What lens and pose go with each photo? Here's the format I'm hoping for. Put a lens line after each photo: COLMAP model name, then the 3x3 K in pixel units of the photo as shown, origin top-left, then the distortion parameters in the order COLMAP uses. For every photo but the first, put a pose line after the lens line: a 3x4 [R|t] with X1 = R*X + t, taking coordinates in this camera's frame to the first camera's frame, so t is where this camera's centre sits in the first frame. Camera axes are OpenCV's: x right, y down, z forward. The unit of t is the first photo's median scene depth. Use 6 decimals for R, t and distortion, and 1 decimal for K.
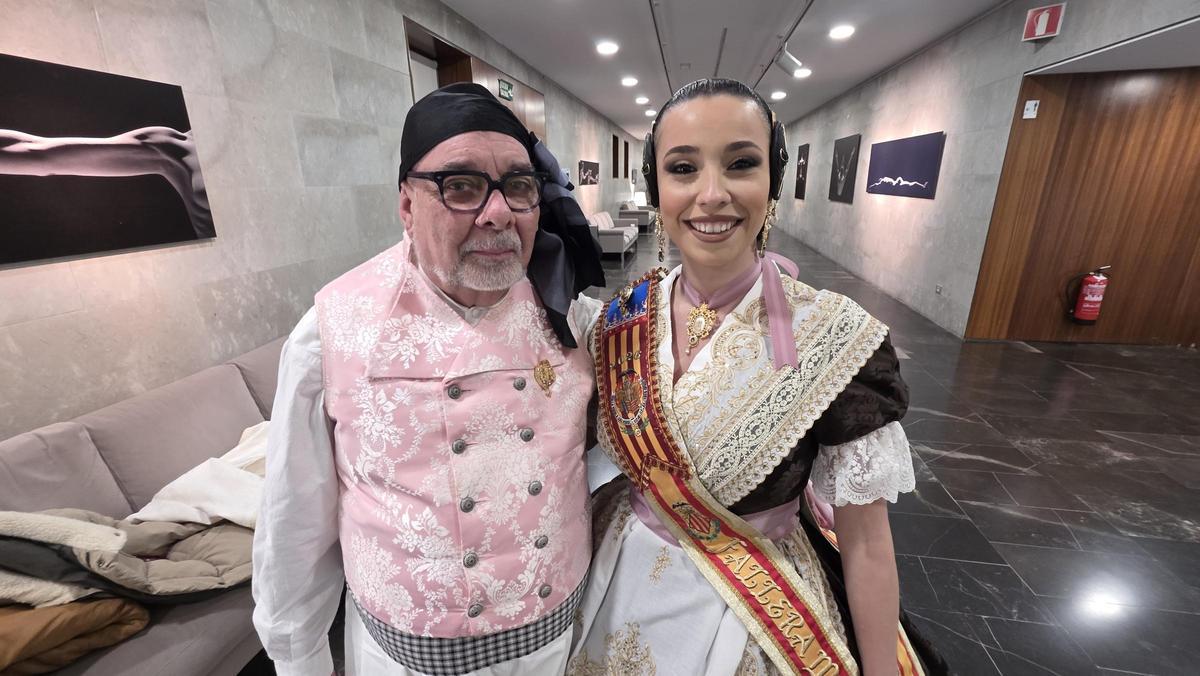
lens RADIAL K [[489.1, 0, 595.6], [0, 489.1, 341.7], [0, 0, 1]] dist [-0.000995, 0.000757]
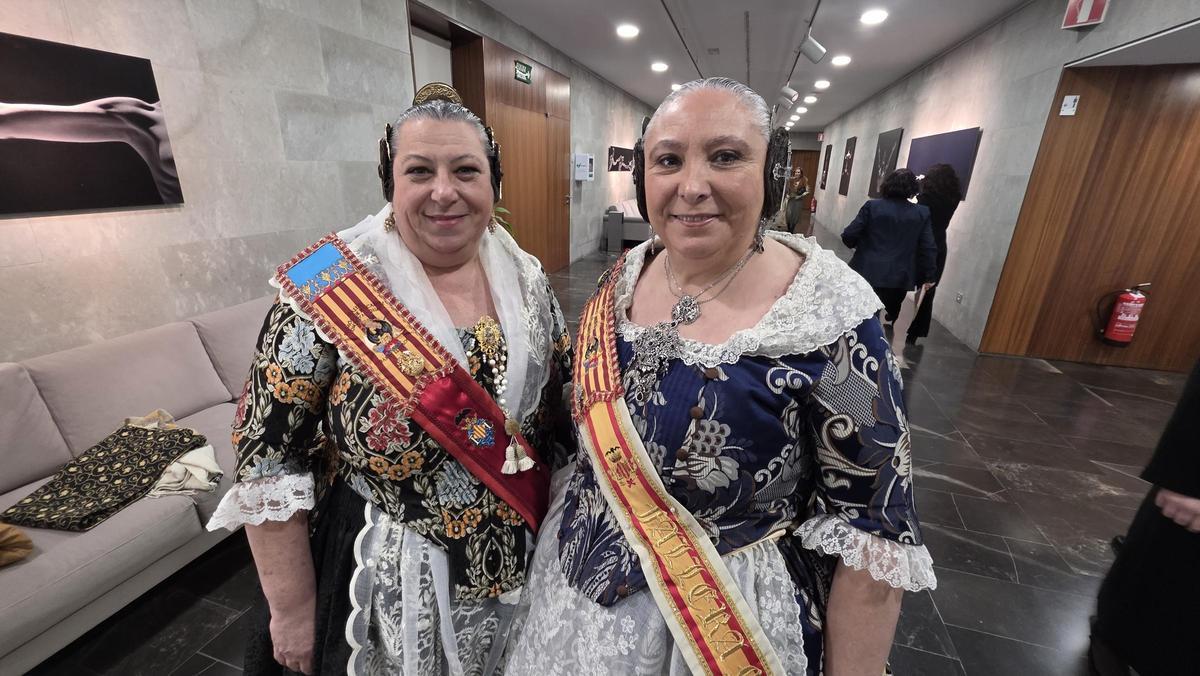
lens RADIAL K [[487.7, 0, 600.5], [0, 487.7, 341.5], [0, 0, 1]] dist [0.005611, 0.000046]
pose [[0.993436, 0.071858, -0.089003, 0.166979], [-0.069563, 0.997167, 0.028628, -0.003652], [0.090808, -0.022249, 0.995620, 0.003276]]
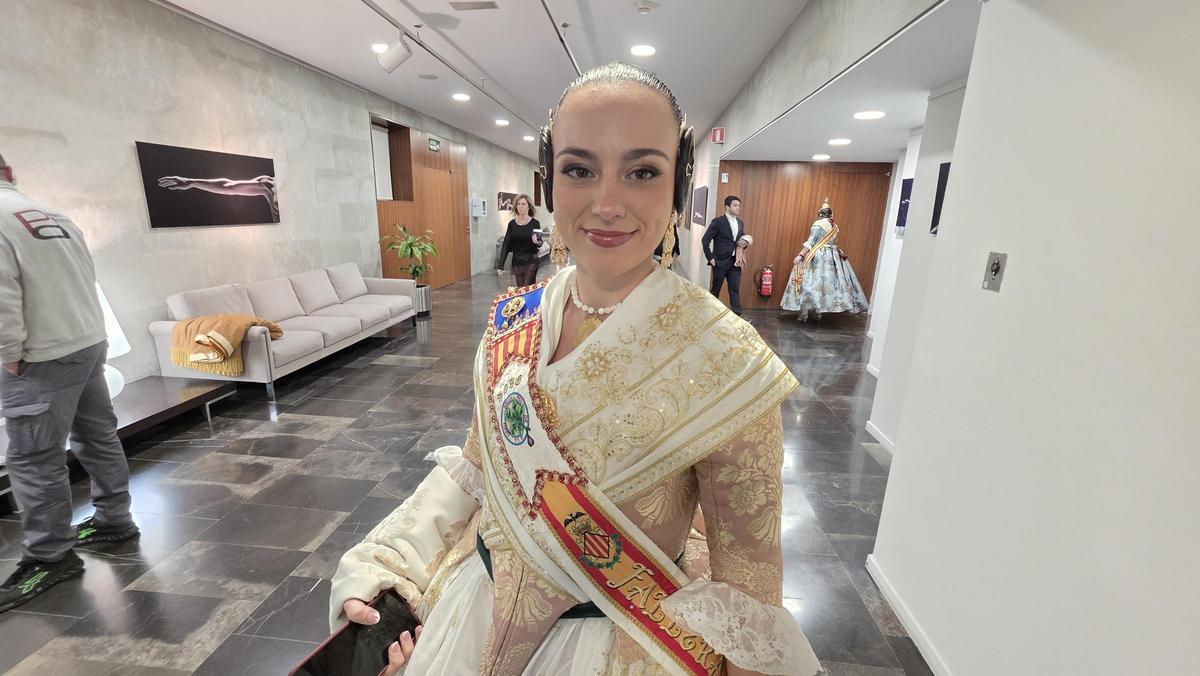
lens RADIAL K [[489.1, 0, 595.6], [0, 489.1, 341.7], [0, 0, 1]] dist [-0.000995, 0.000757]
pose [[0.996144, 0.018741, 0.085707, 0.326832], [-0.014089, 0.998411, -0.054566, 0.291365], [-0.086593, 0.053148, 0.994825, -0.894655]]
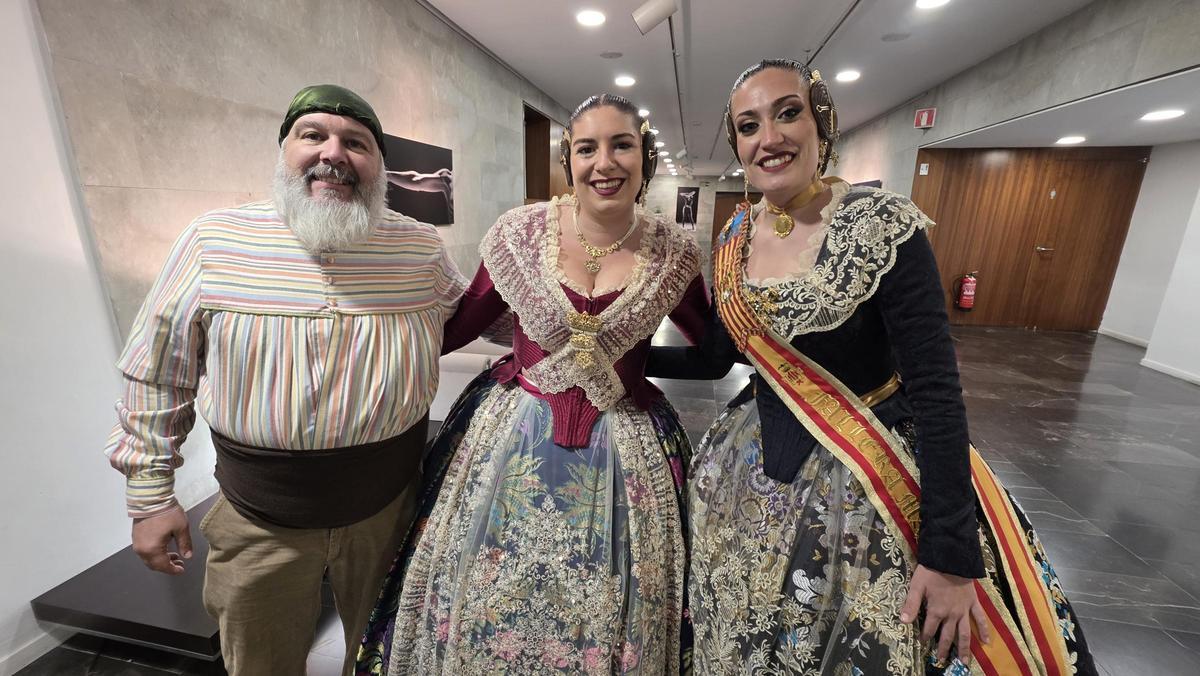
lens RADIAL K [[495.9, 0, 600.9], [0, 495.9, 347.2], [0, 0, 1]] dist [-0.009543, 0.008059]
pose [[0.999422, 0.030665, 0.014649, -0.174237], [-0.029878, 0.998241, -0.051213, 0.245891], [-0.016193, 0.050745, 0.998580, -0.640817]]
